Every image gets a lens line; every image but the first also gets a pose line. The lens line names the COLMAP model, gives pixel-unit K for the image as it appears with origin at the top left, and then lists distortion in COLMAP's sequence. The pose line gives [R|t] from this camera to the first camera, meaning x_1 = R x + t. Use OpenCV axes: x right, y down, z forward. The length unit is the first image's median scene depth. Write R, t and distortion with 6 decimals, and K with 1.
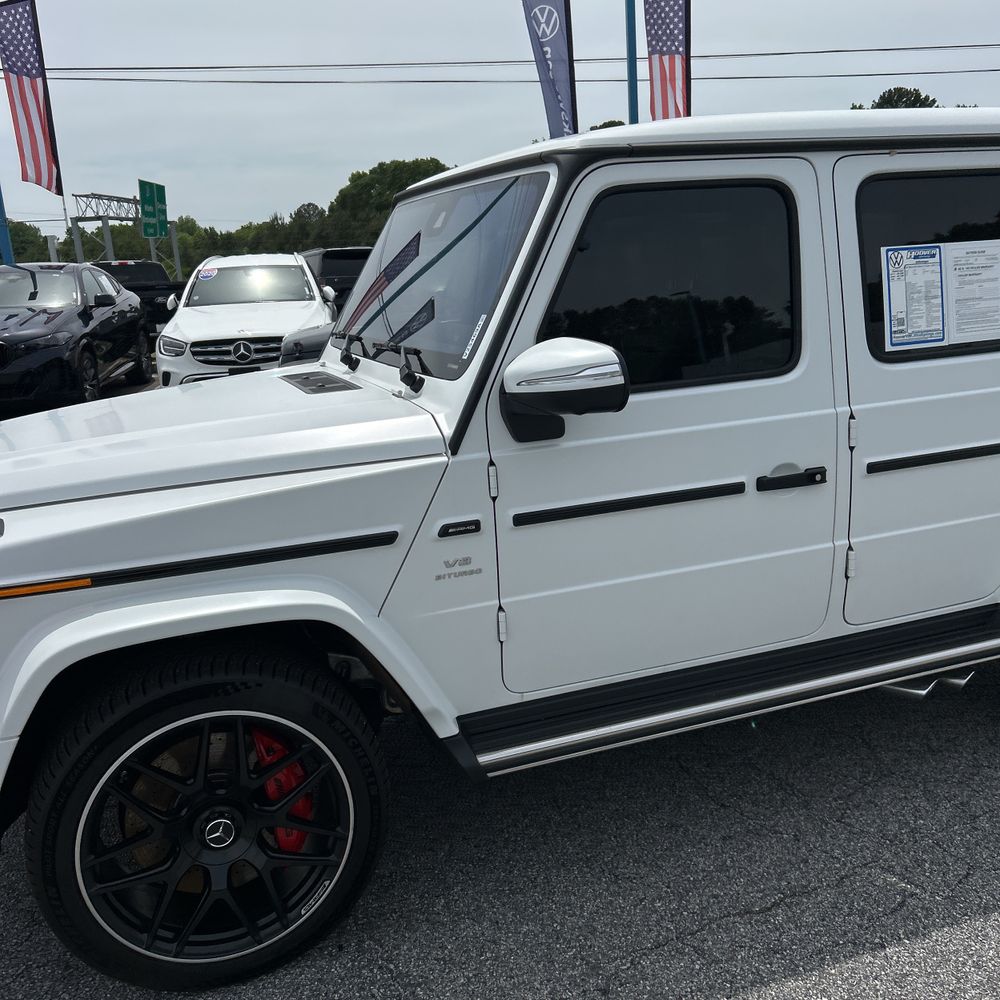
lens RADIAL K [[1024.2, 0, 496.4], [0, 1024.2, 504.0], [0, 0, 1]] dist [0.015196, 0.000000]
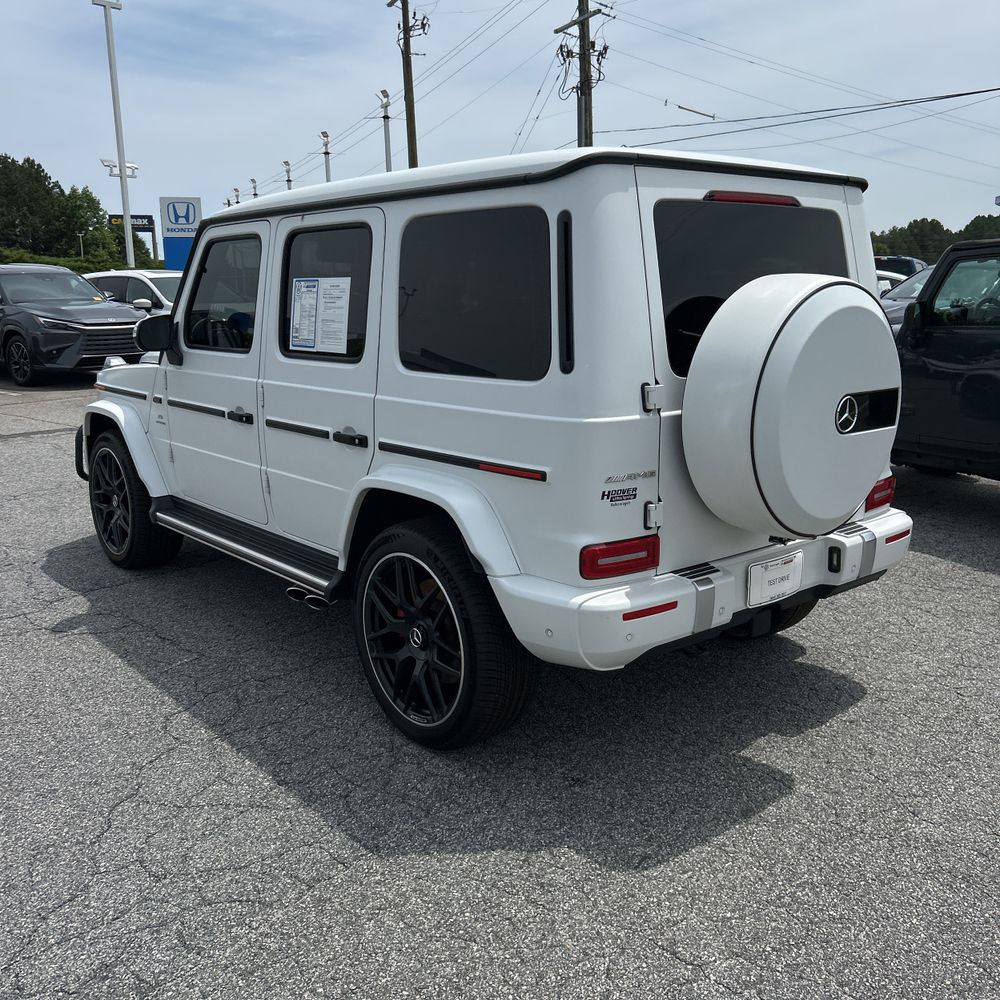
lens RADIAL K [[1024.2, 0, 501.0], [0, 1024.2, 503.0], [0, 0, 1]] dist [0.015196, 0.000000]
pose [[0.328158, 0.246964, -0.911768, 2.161574], [-0.233273, 0.956512, 0.175125, -0.306414], [0.915367, 0.155222, 0.371497, 0.881905]]
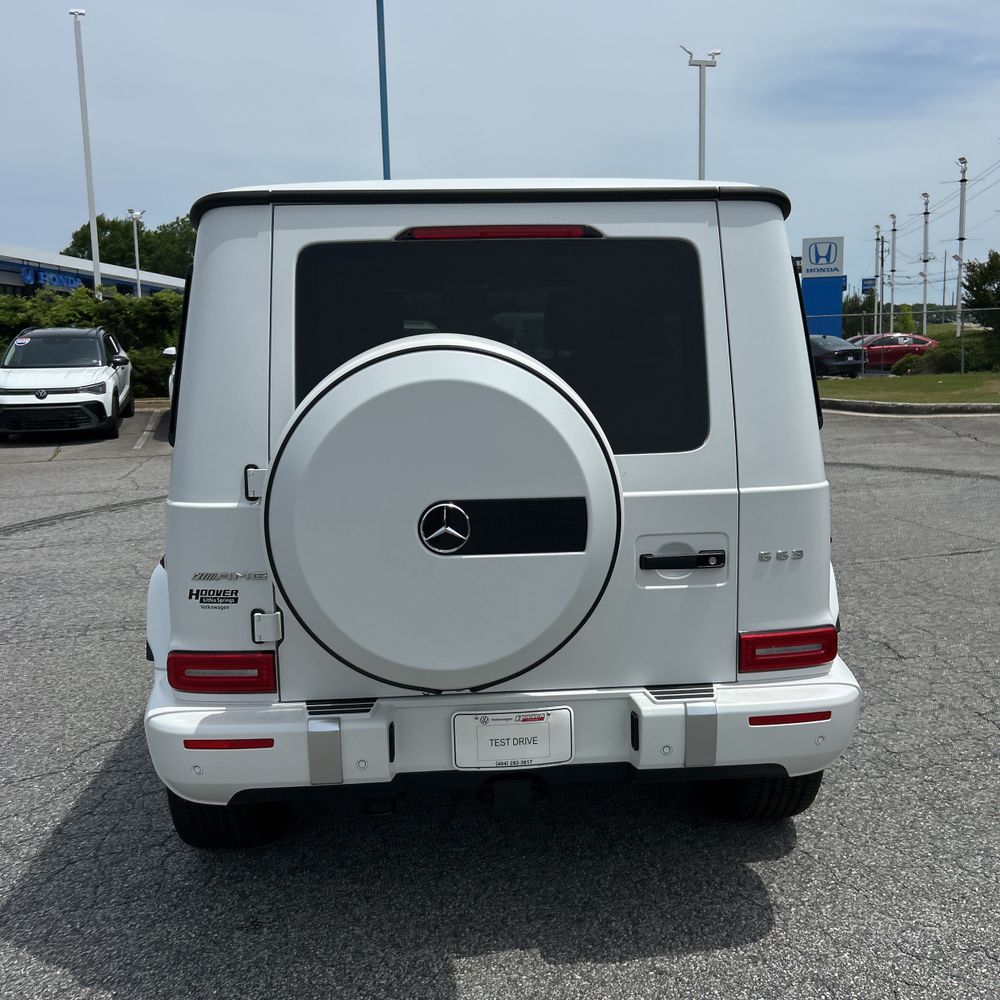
lens RADIAL K [[1024.2, 0, 507.9], [0, 1024.2, 494.2], [0, 0, 1]] dist [0.015196, 0.000000]
pose [[-0.286425, 0.208364, -0.935171, 1.943546], [-0.192424, 0.943667, 0.269193, -0.564086], [0.938581, 0.257053, -0.230196, 1.951927]]
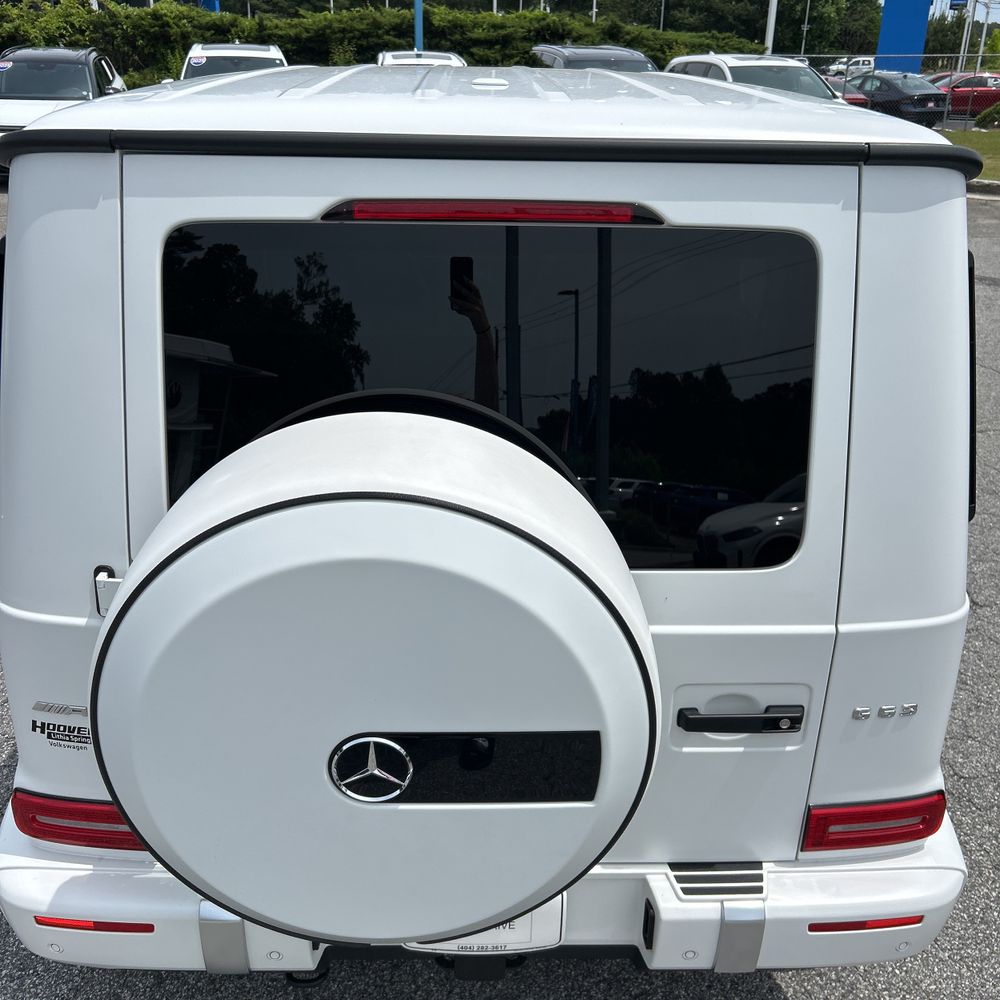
lens RADIAL K [[1024.2, 0, 490.4], [0, 1024.2, 498.6], [0, 0, 1]] dist [0.015196, 0.000000]
pose [[-0.340132, 0.427715, -0.837479, 1.524055], [-0.220694, 0.829397, 0.513220, -0.709546], [0.914114, 0.359389, -0.187711, 1.816513]]
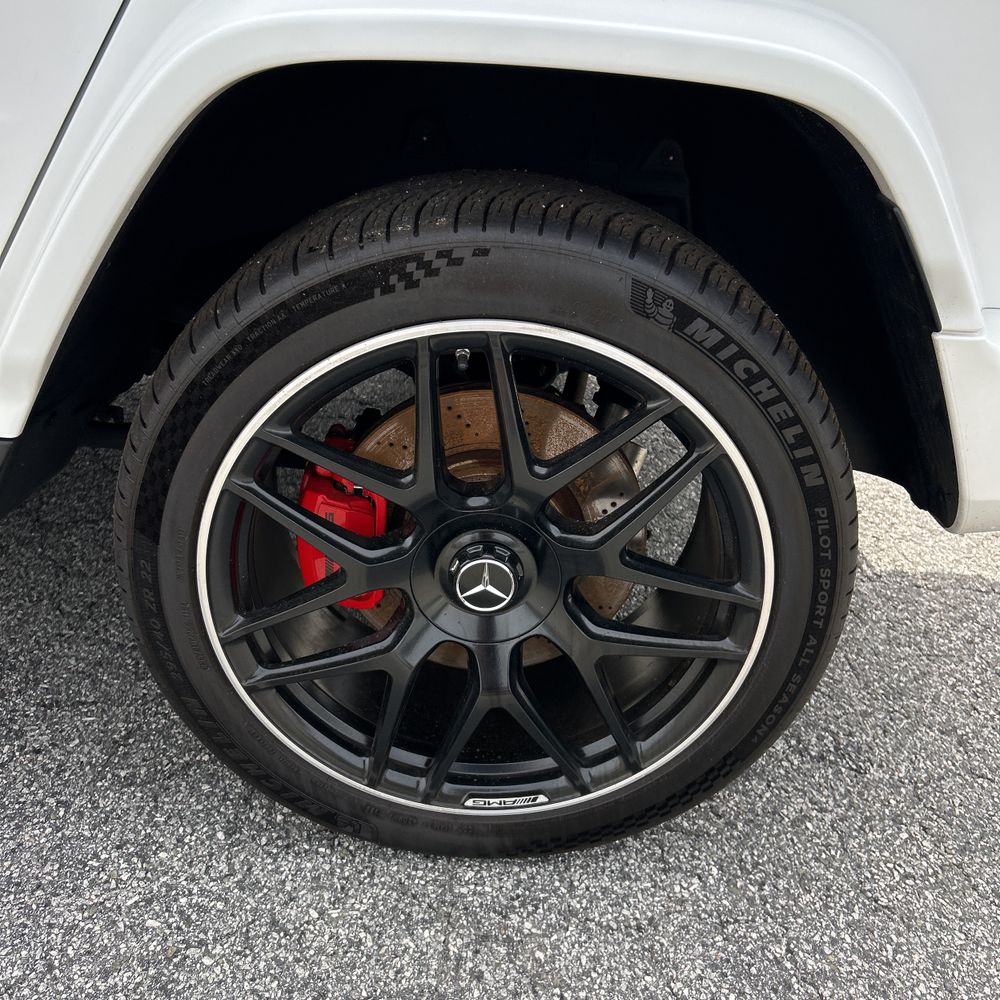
lens RADIAL K [[1024.2, 0, 488.2], [0, 1024.2, 468.4], [0, 0, 1]] dist [0.015196, 0.000000]
pose [[0.923298, 0.260632, -0.282120, 0.970921], [-0.200751, 0.953680, 0.224041, 0.005785], [0.327444, -0.150221, 0.932853, 0.926151]]
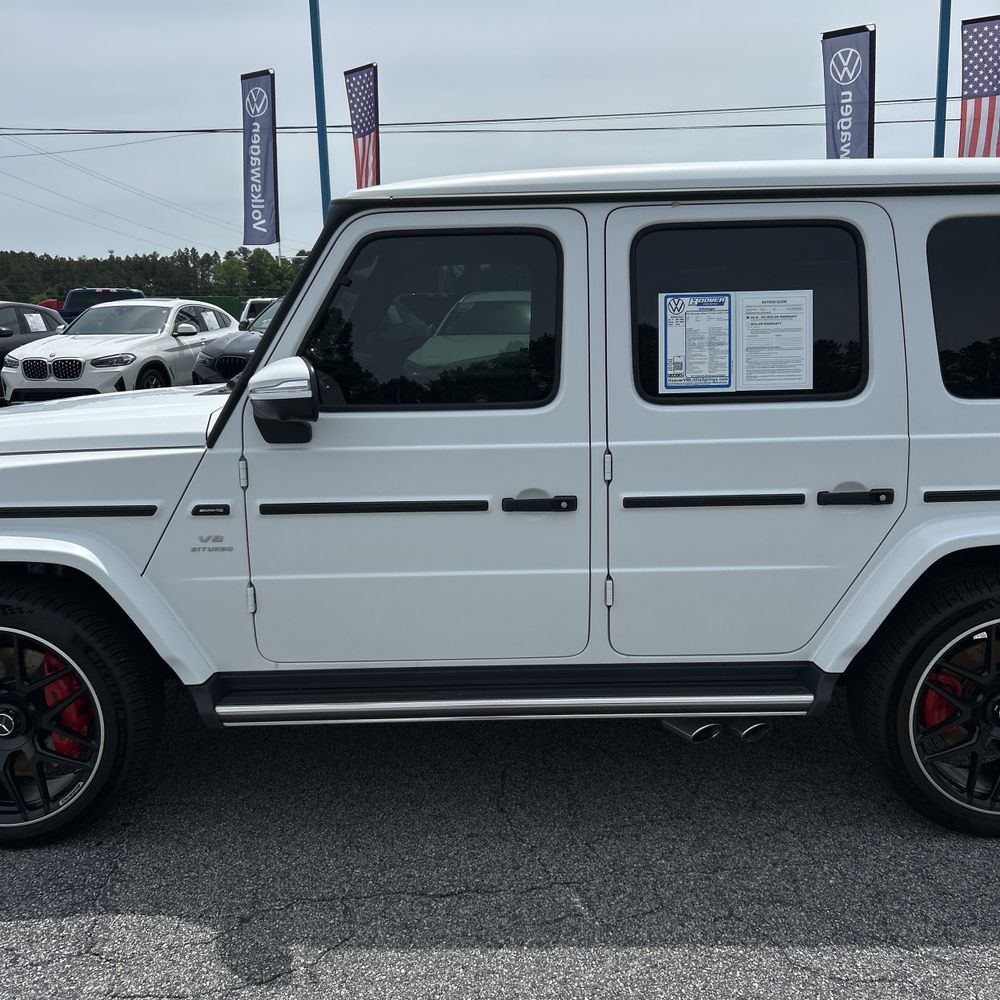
lens RADIAL K [[1024.2, 0, 494.7], [0, 1024.2, 485.6], [0, 0, 1]] dist [0.015196, 0.000000]
pose [[0.937389, 0.096725, -0.334583, 0.666256], [-0.114543, 0.992840, -0.033888, -0.001970], [0.328909, 0.070091, 0.941757, -0.024591]]
